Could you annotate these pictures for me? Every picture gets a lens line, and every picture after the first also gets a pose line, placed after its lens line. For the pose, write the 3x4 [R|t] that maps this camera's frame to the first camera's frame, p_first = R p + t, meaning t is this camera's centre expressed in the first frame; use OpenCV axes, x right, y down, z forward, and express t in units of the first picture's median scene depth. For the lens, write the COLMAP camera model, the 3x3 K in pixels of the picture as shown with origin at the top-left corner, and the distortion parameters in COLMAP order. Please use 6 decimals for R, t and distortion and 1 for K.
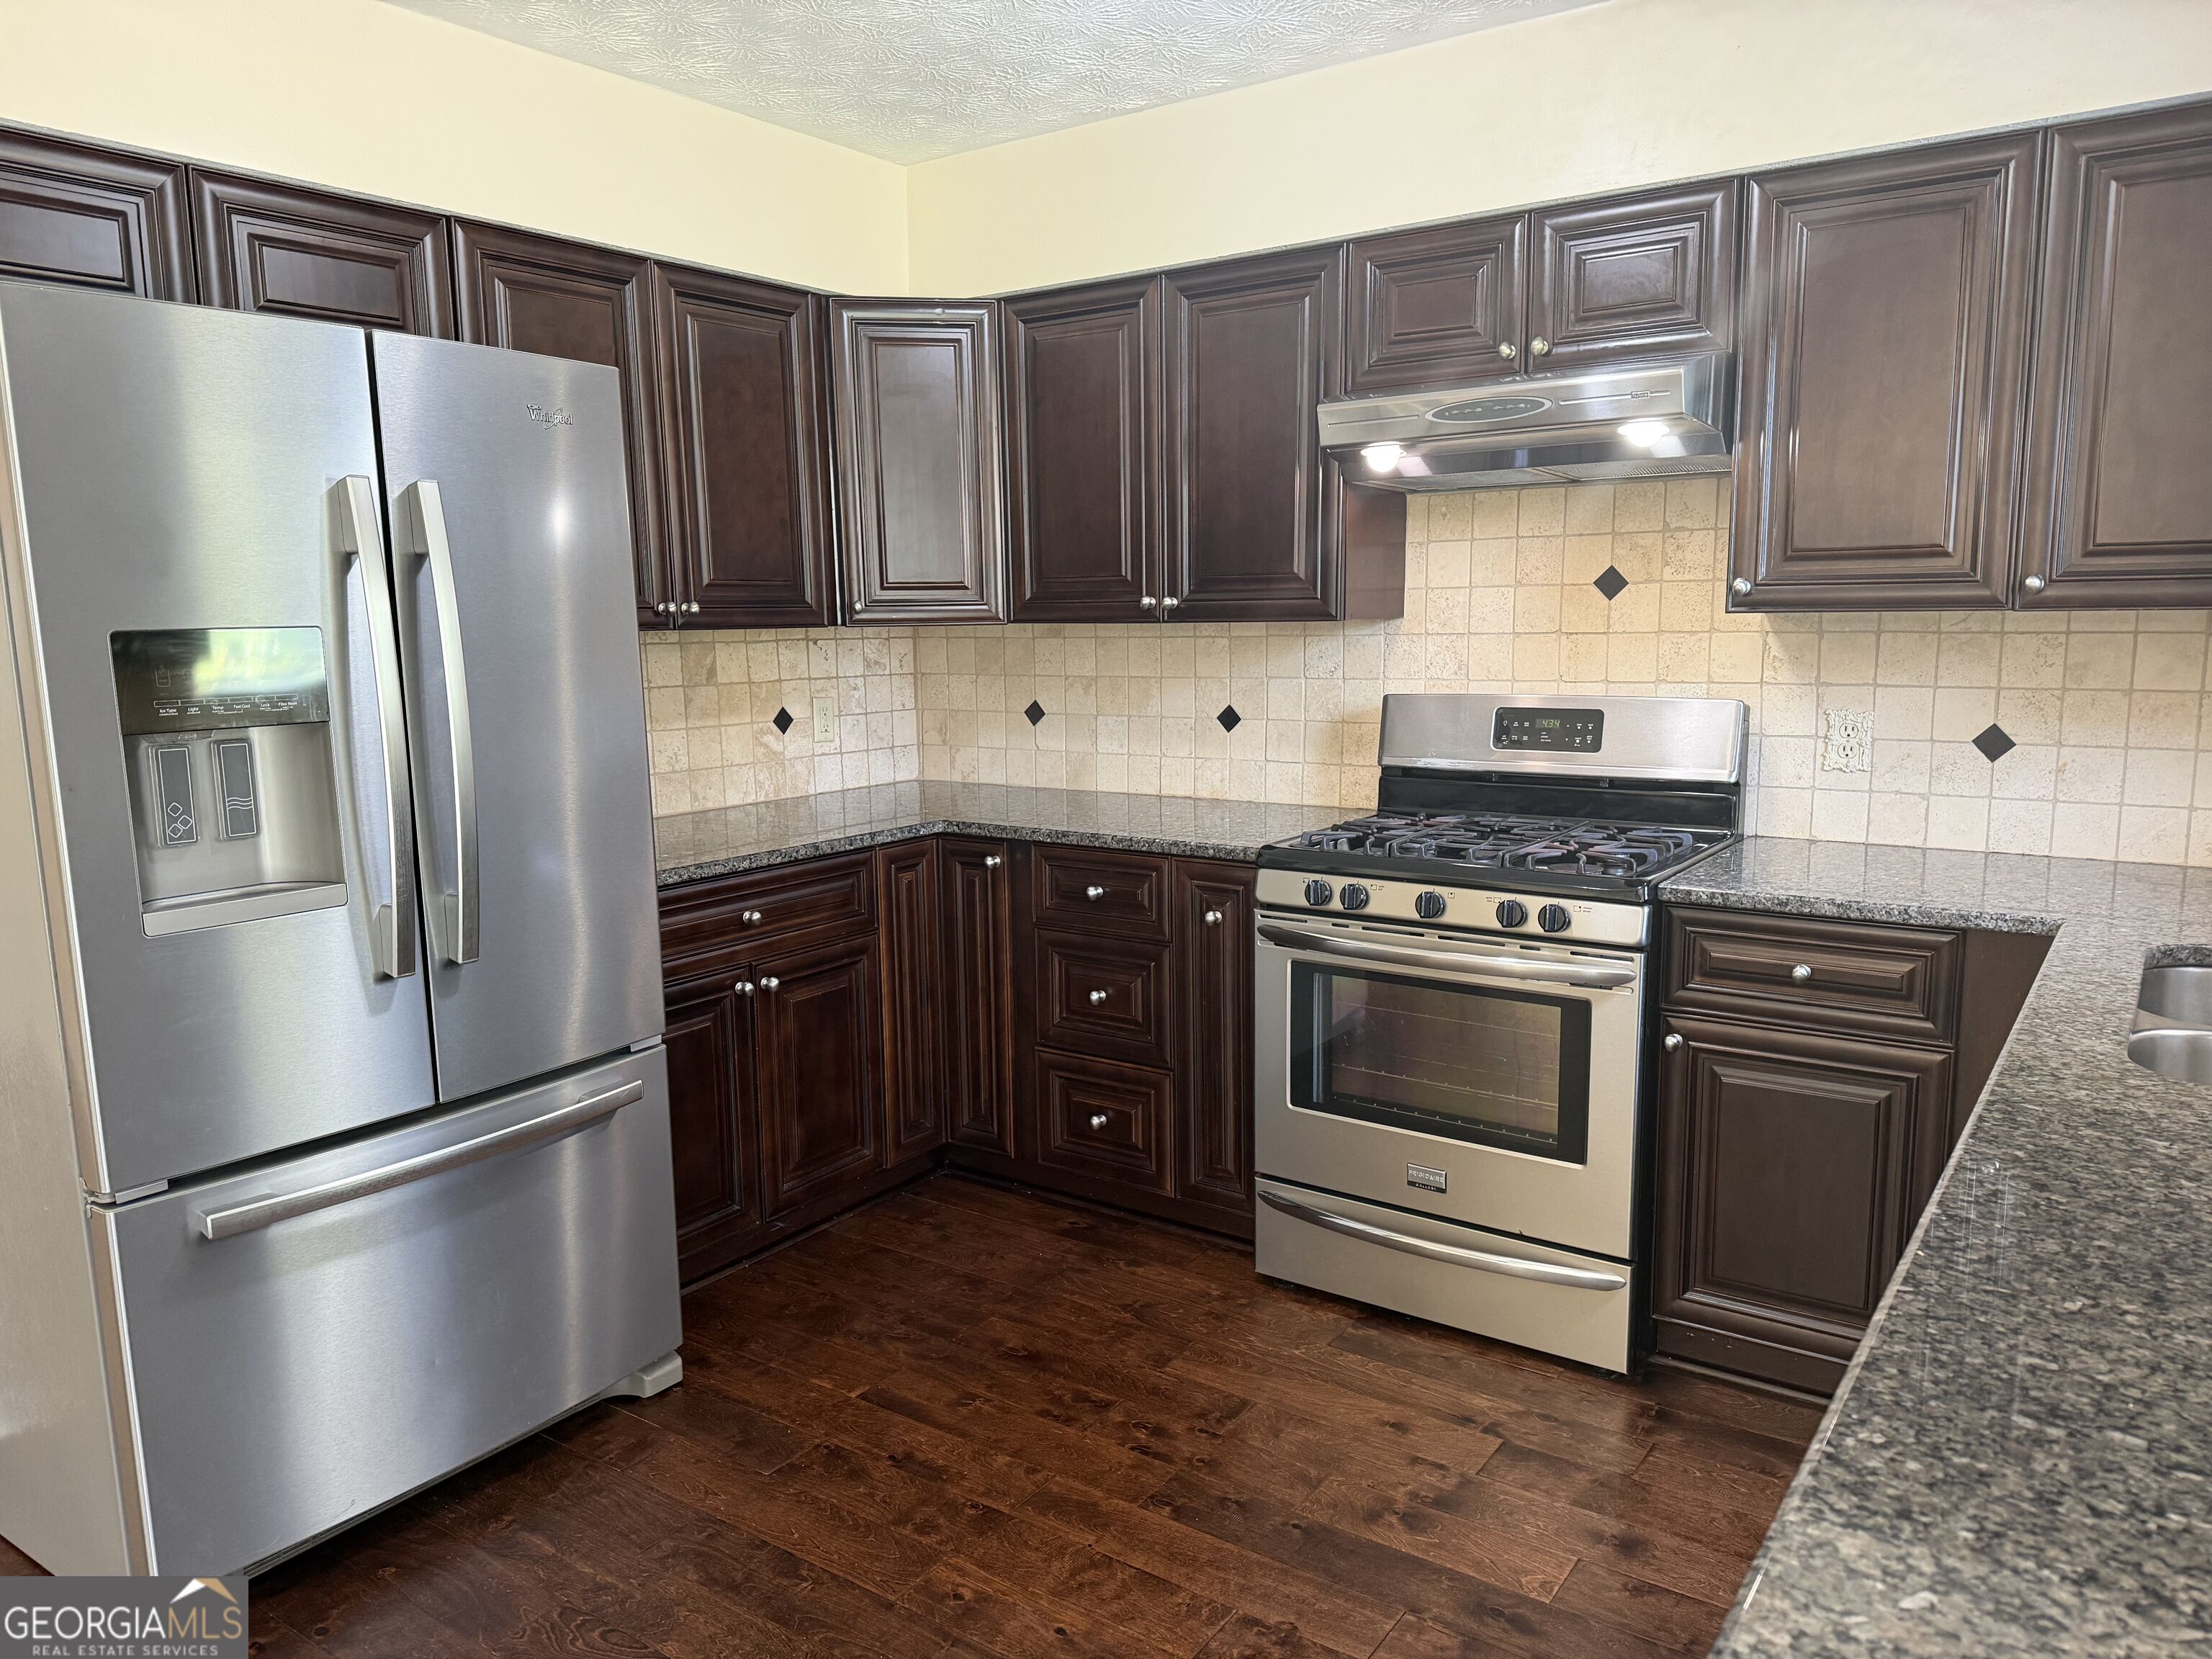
lens RADIAL K [[1538.7, 0, 1099.0], [0, 1538.7, 852.4], [0, 0, 1]] dist [0.082285, -0.111063]
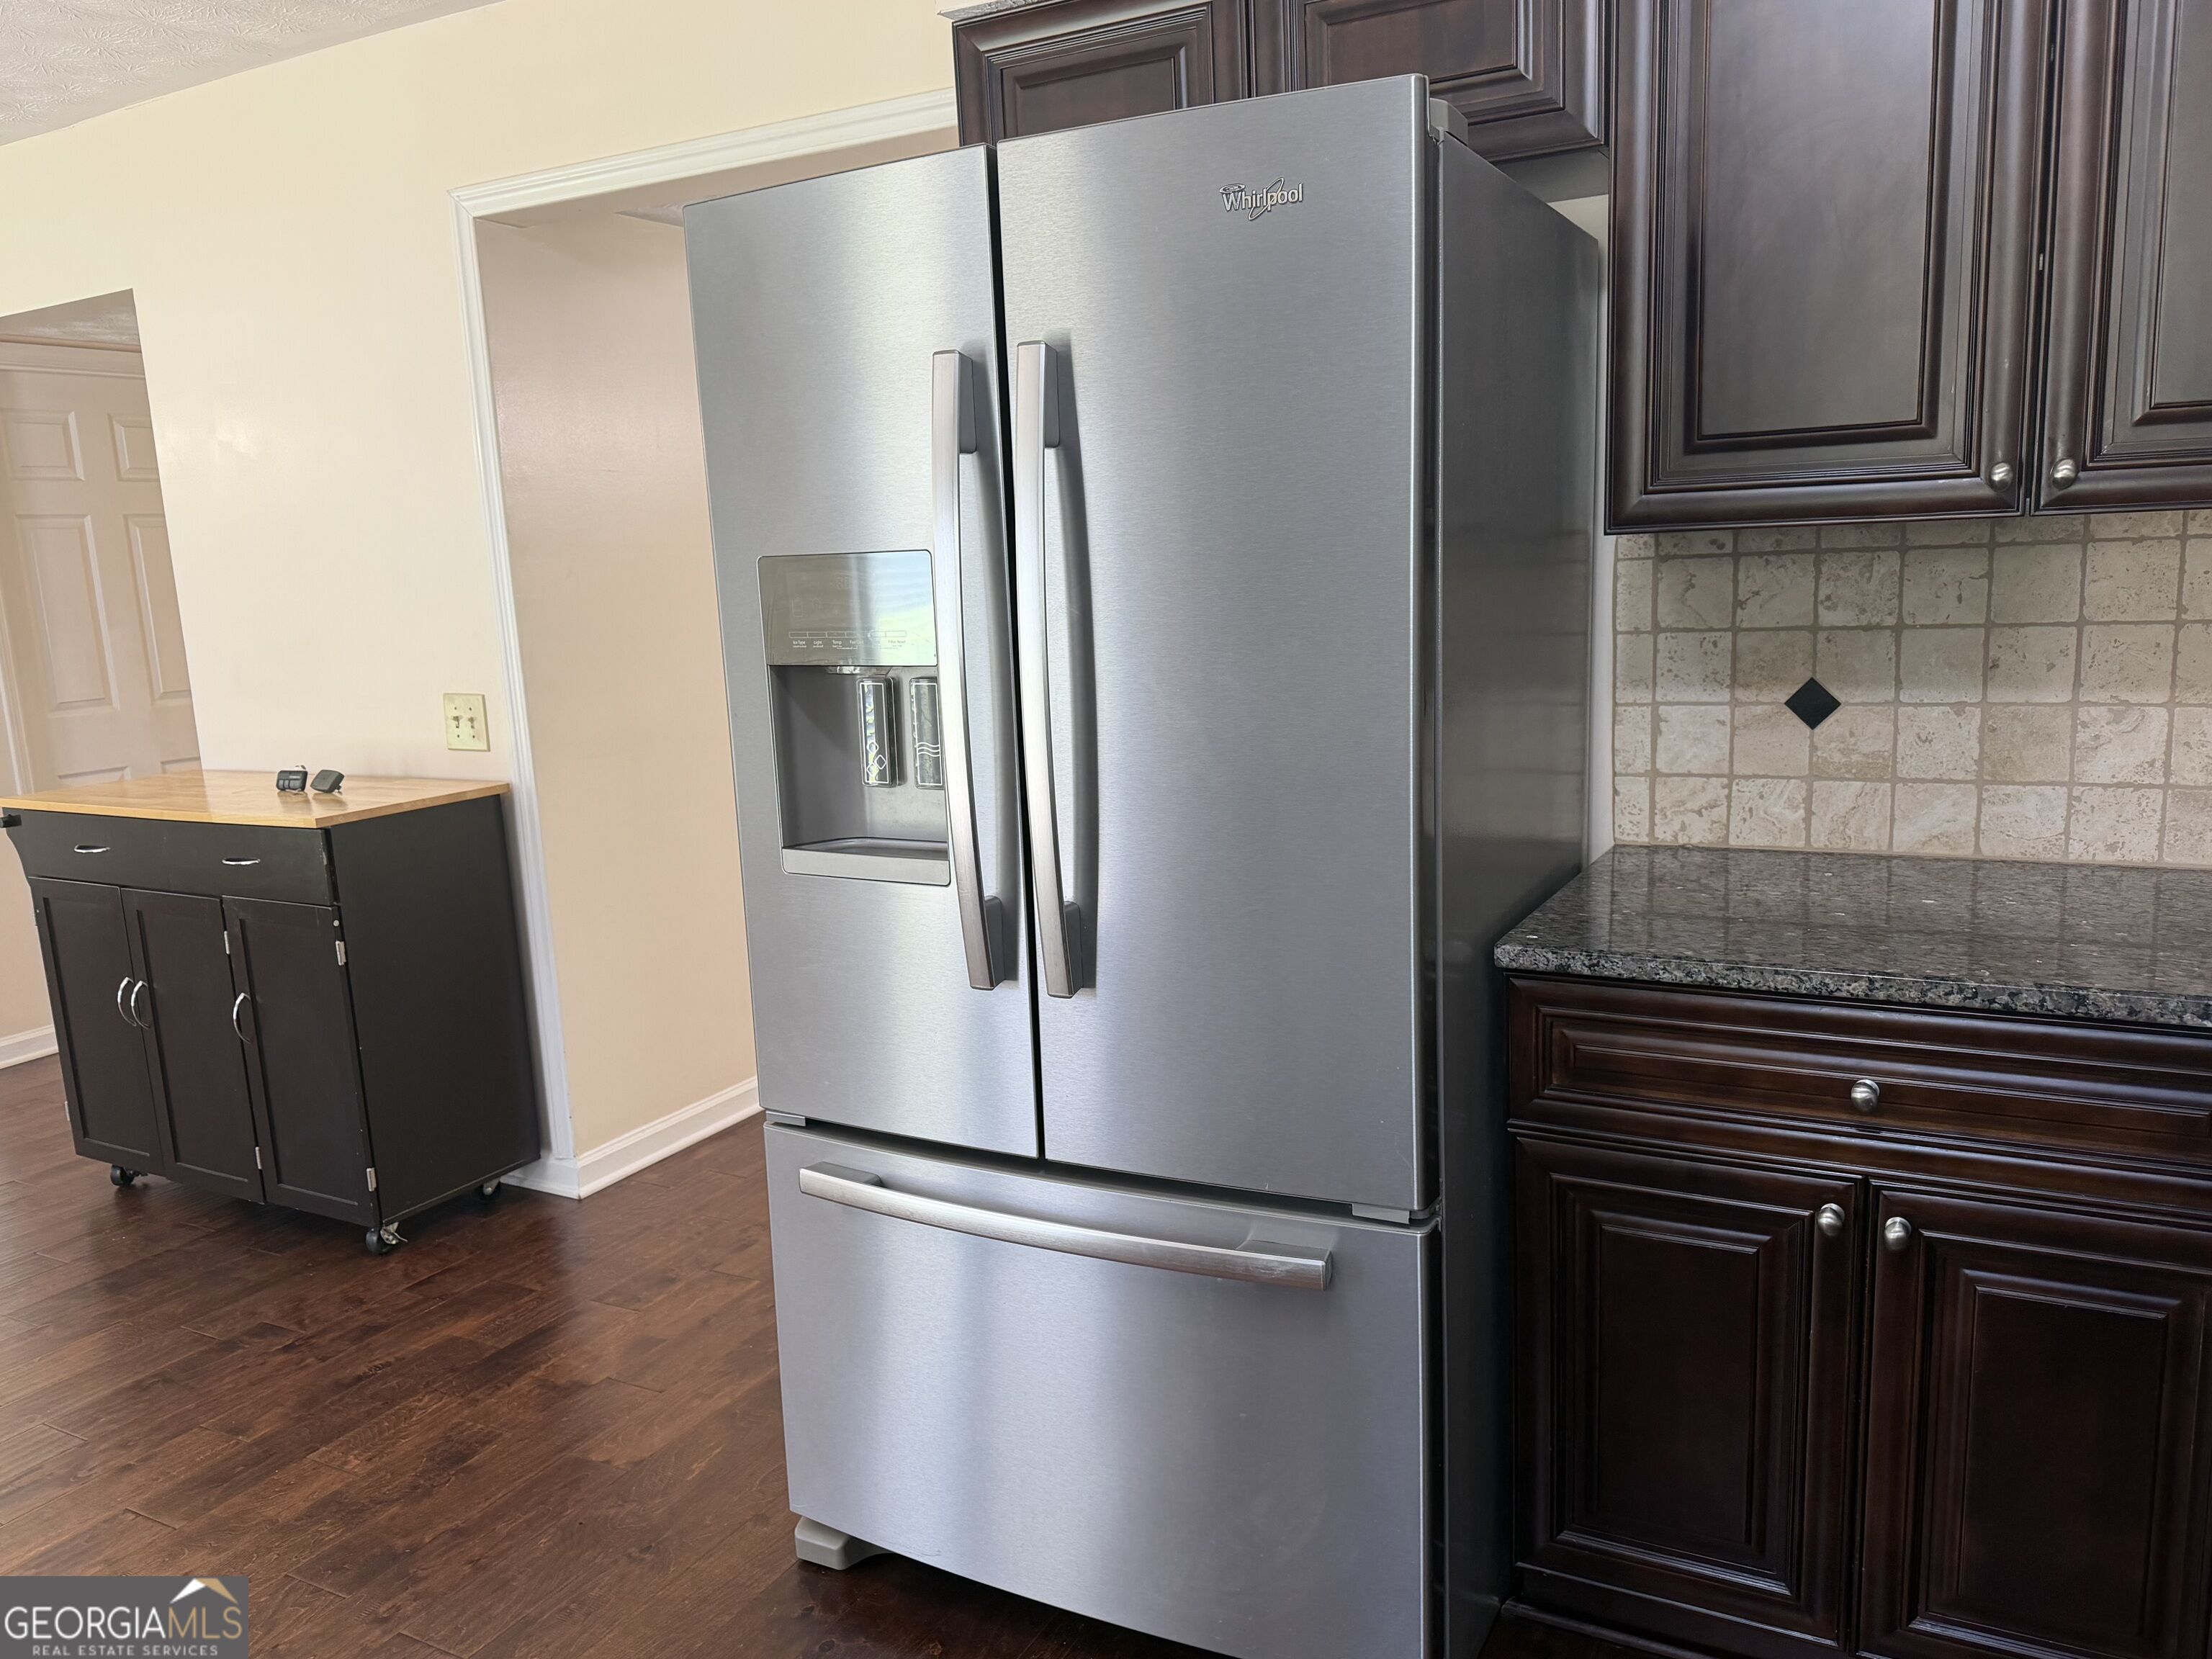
lens RADIAL K [[1630.2, 0, 1060.8], [0, 1630.2, 837.0], [0, 0, 1]] dist [0.055467, -0.004583]
pose [[0.107134, 0.179117, -0.977977, 0.262896], [-0.108256, 0.979892, 0.167608, -0.102513], [0.988333, 0.087915, 0.124370, 0.684326]]
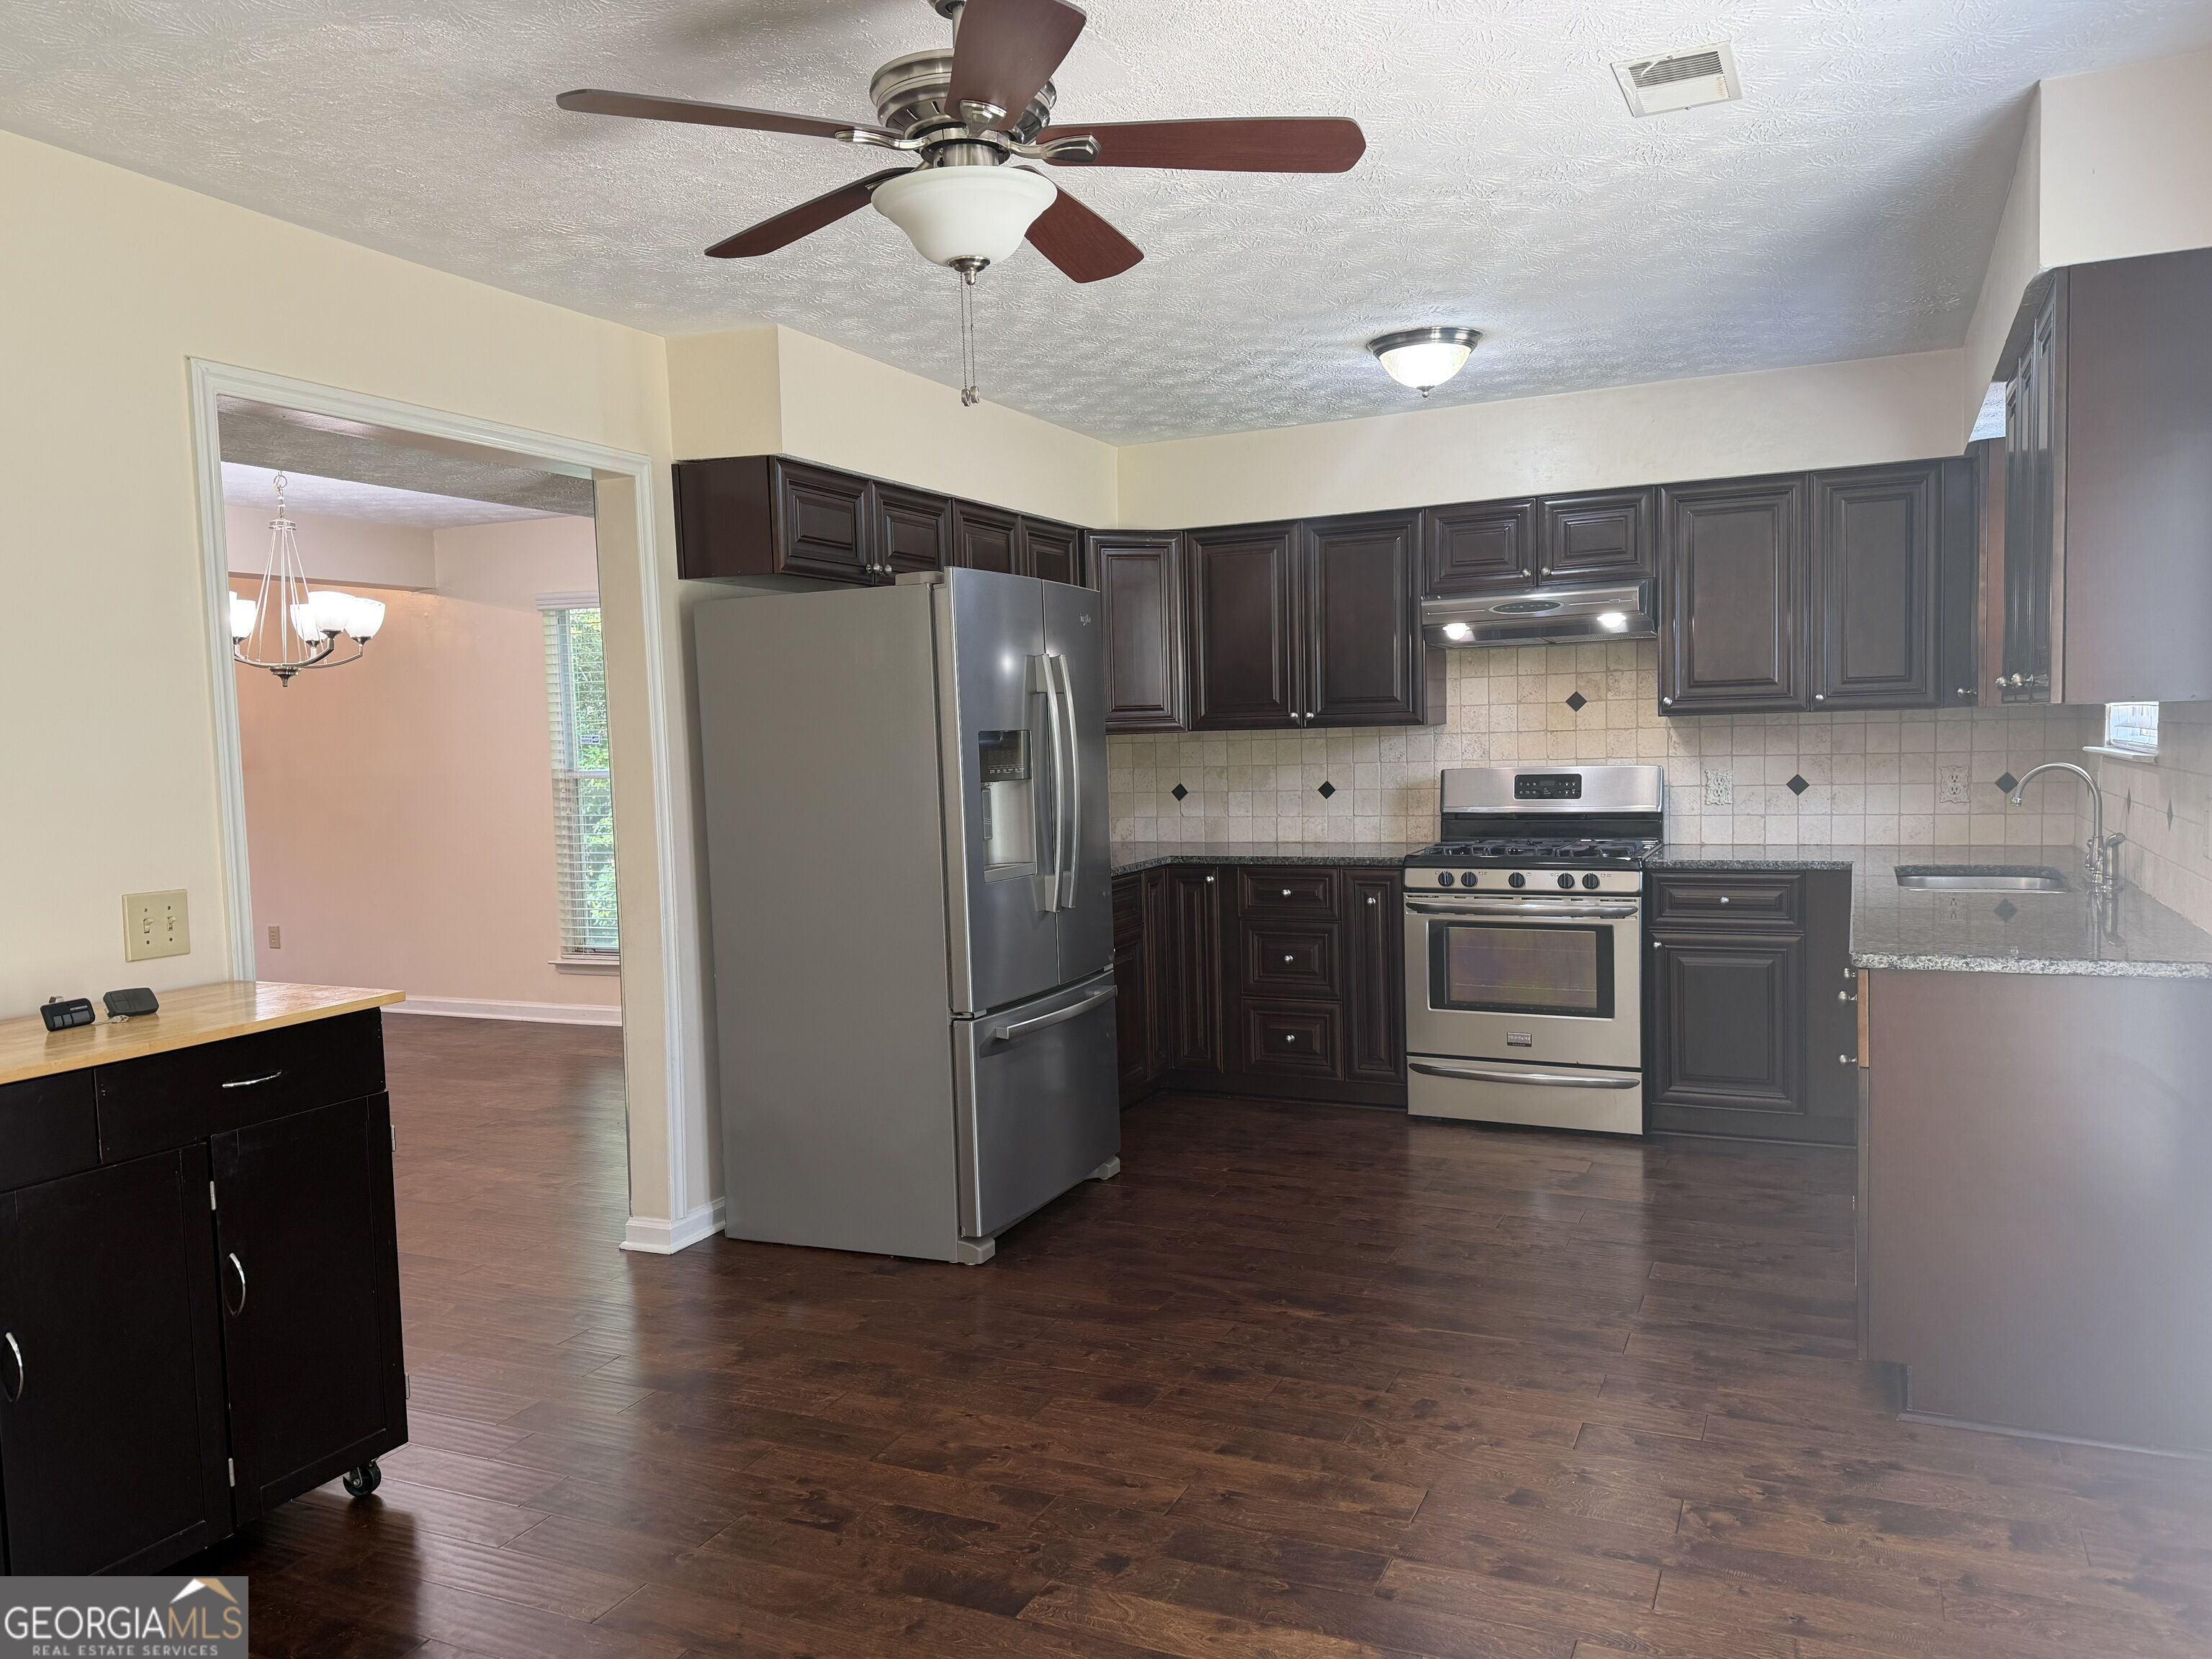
lens RADIAL K [[1630.2, 0, 1060.8], [0, 1630.2, 837.0], [0, 0, 1]] dist [0.055467, -0.004583]
pose [[0.986011, -0.024505, 0.164867, -0.567532], [0.040089, 0.994963, -0.091874, 0.126541], [-0.161785, 0.097199, 0.982028, -0.713556]]
